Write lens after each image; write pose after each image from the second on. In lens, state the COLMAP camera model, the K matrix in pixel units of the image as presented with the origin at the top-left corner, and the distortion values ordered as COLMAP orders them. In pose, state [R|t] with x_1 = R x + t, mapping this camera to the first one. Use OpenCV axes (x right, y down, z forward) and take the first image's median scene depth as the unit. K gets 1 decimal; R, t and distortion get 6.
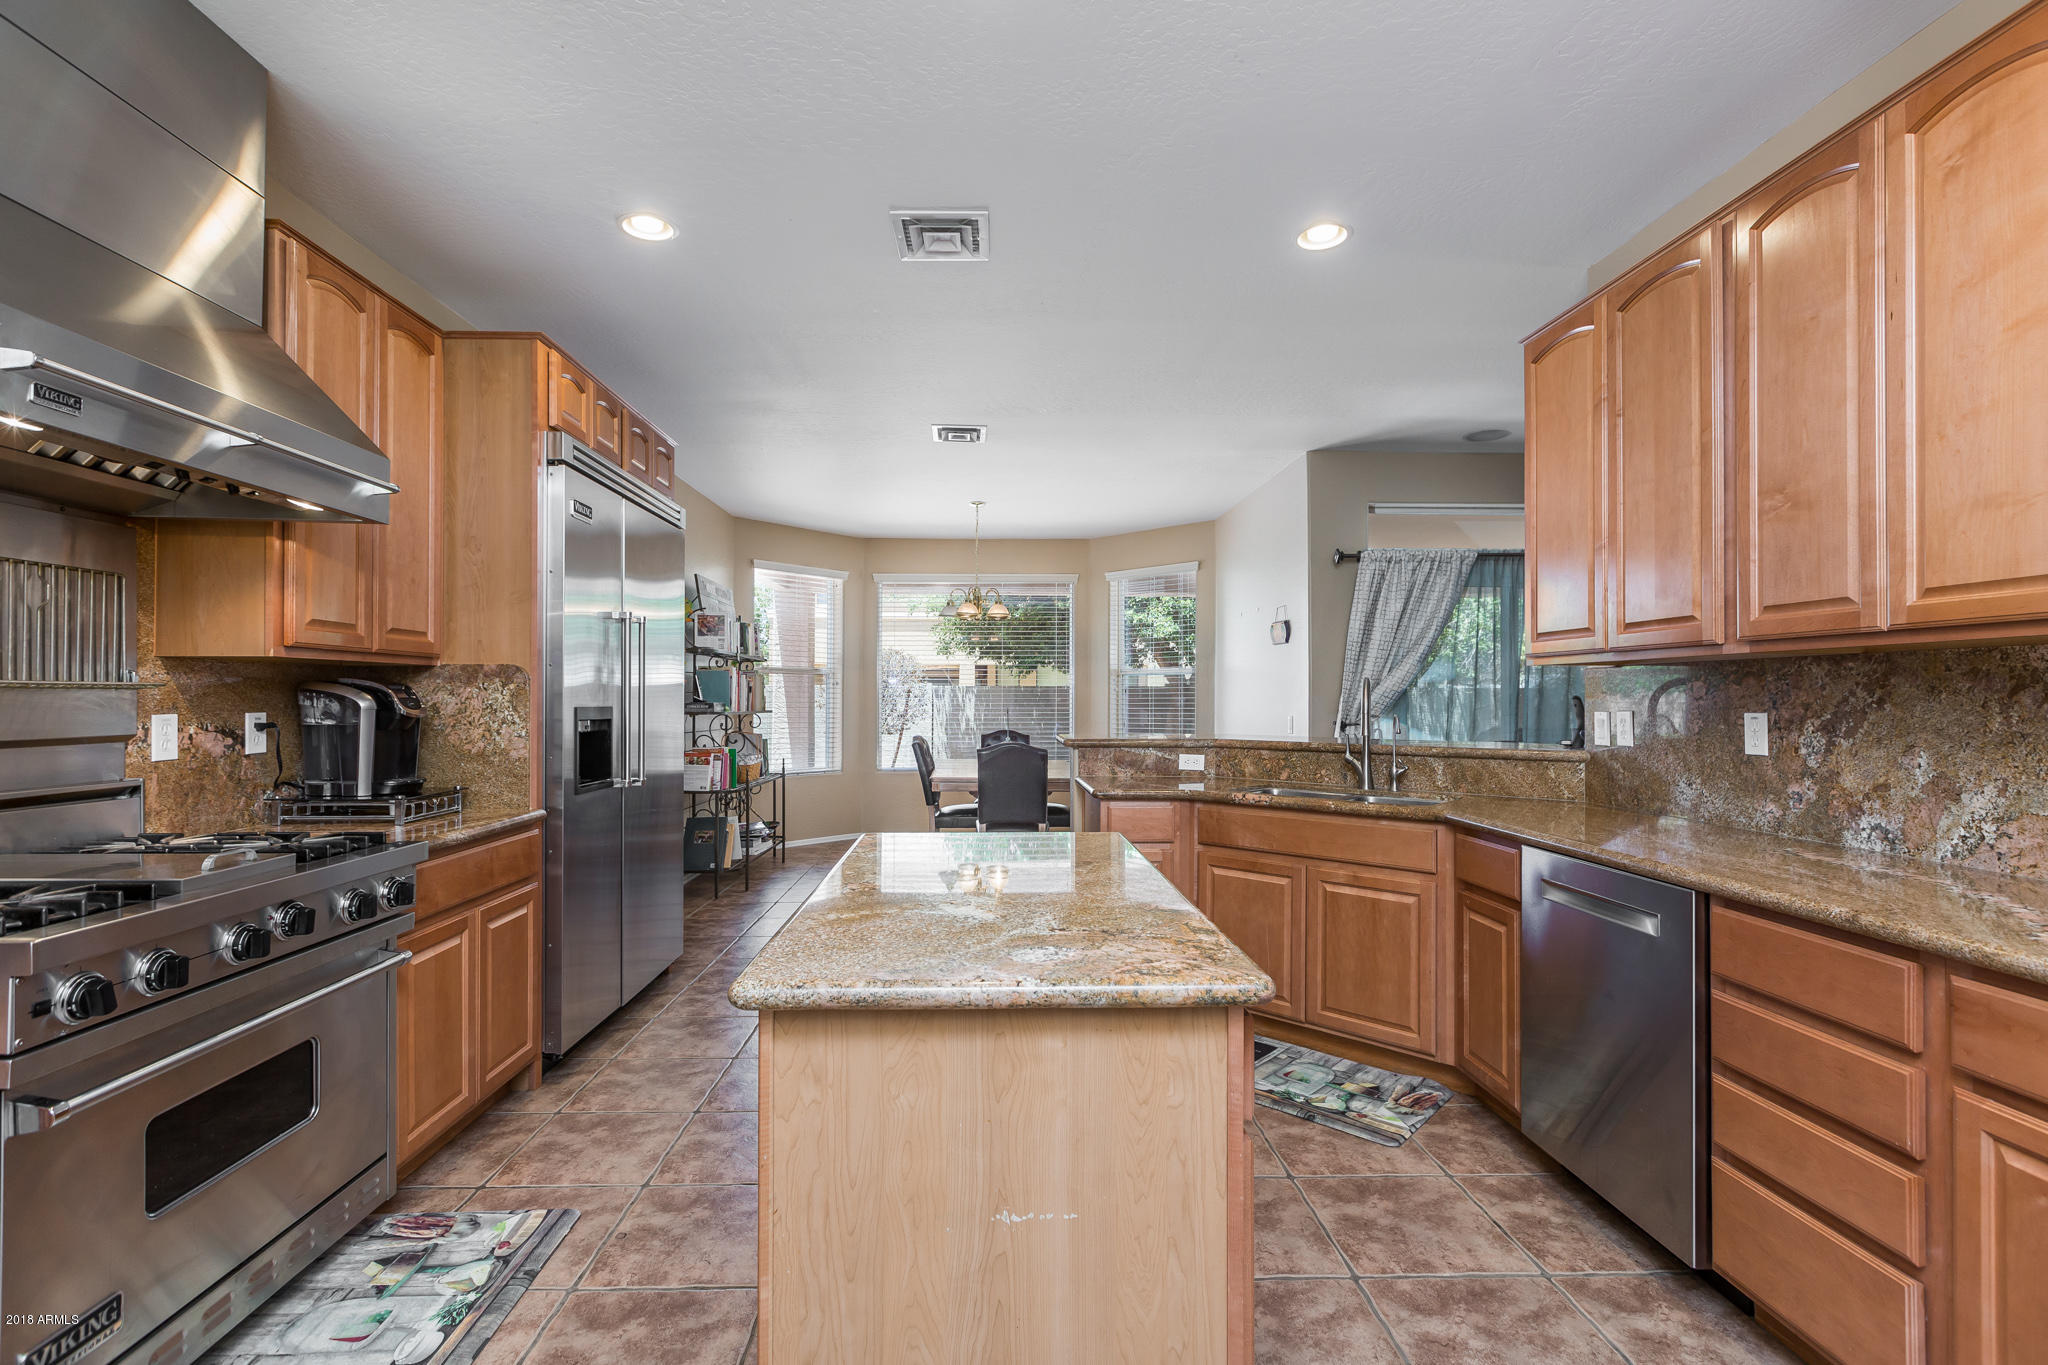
lens RADIAL K [[928.4, 0, 1011.7], [0, 928.4, 692.8], [0, 0, 1]] dist [0.003739, 0.000006]
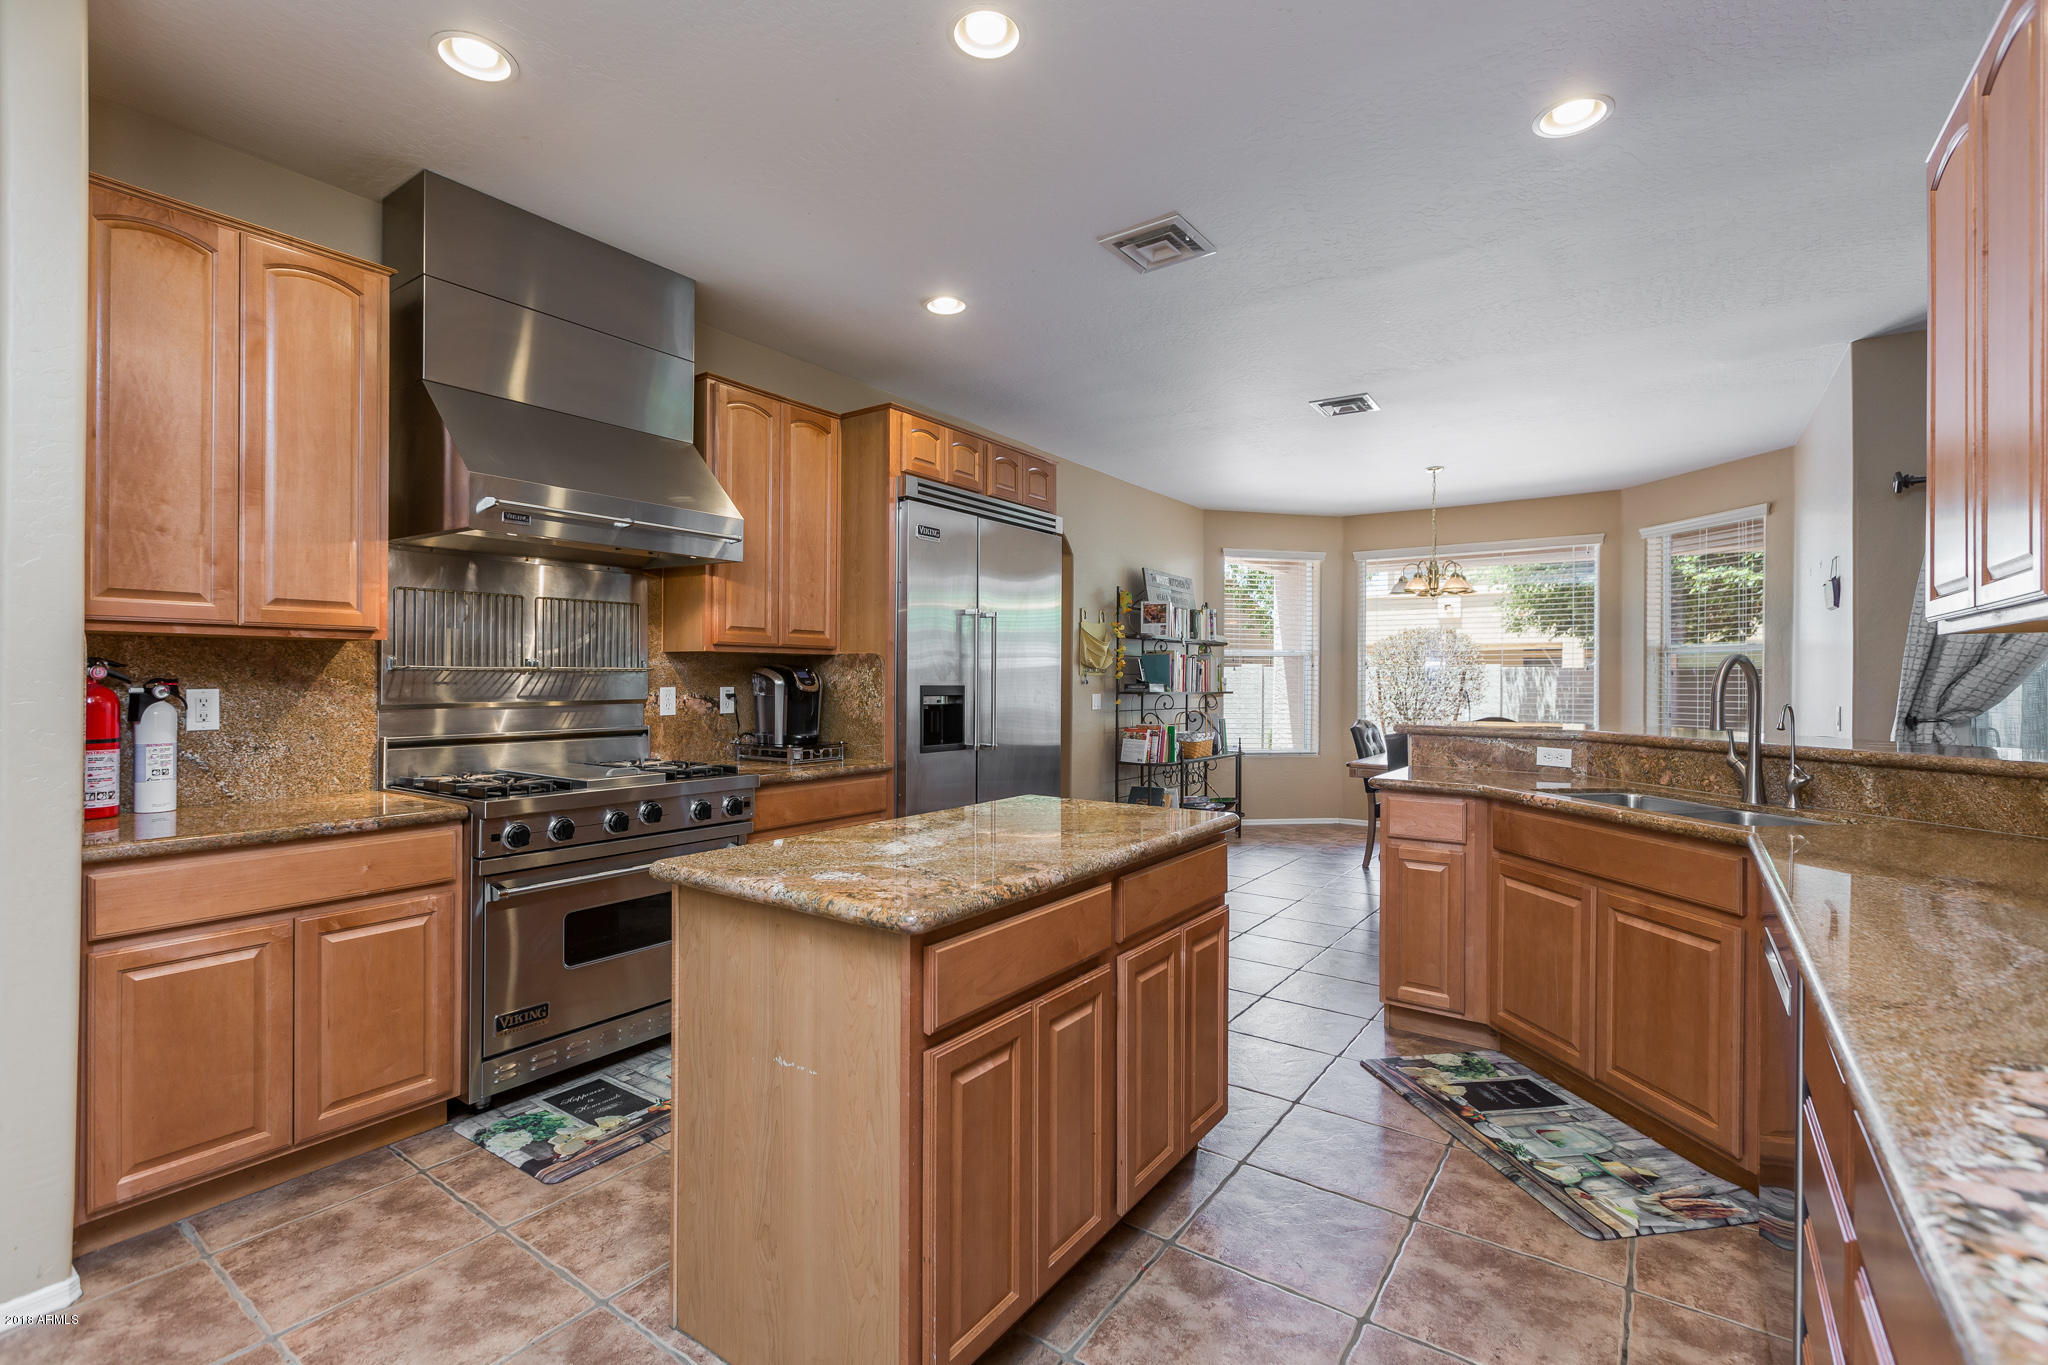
lens RADIAL K [[928.4, 0, 1025.6], [0, 928.4, 675.4], [0, 0, 1]] dist [0.003739, 0.000006]
pose [[0.799529, 0.000886, -0.600627, 0.493995], [-0.000745, 1.000000, 0.000483, 0.000892], [0.600628, 0.000061, 0.799529, 0.059965]]
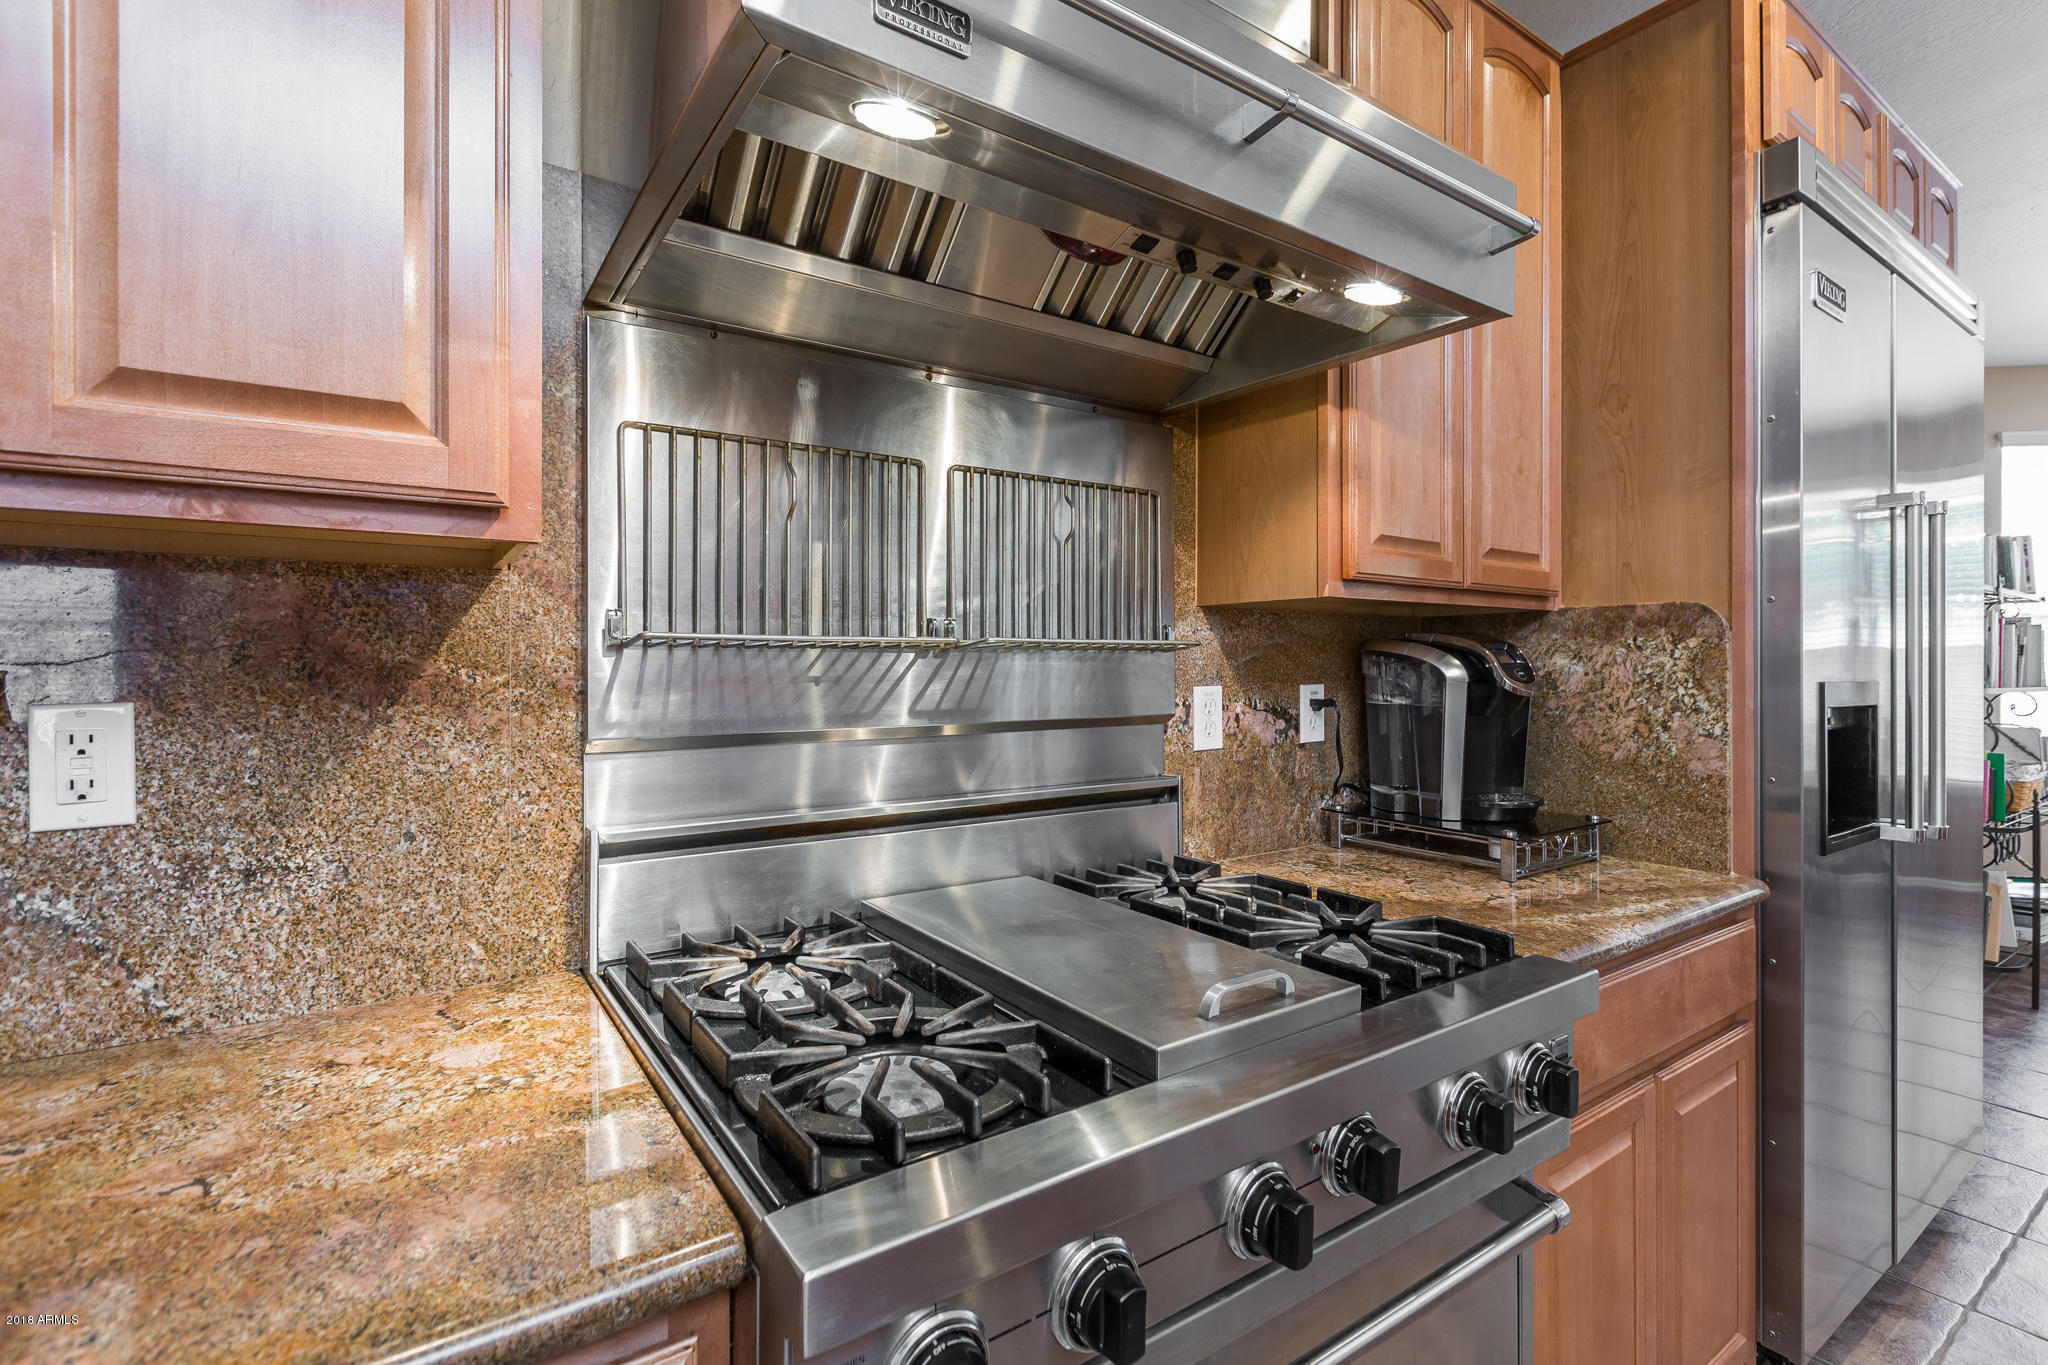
lens RADIAL K [[928.4, 0, 1034.1], [0, 928.4, 660.7], [0, 0, 1]] dist [0.003739, 0.000006]
pose [[0.548625, -0.003012, -0.836063, -0.324510], [0.004113, 0.999991, -0.000904, 0.002961], [0.836058, -0.002943, 0.548633, 0.419522]]
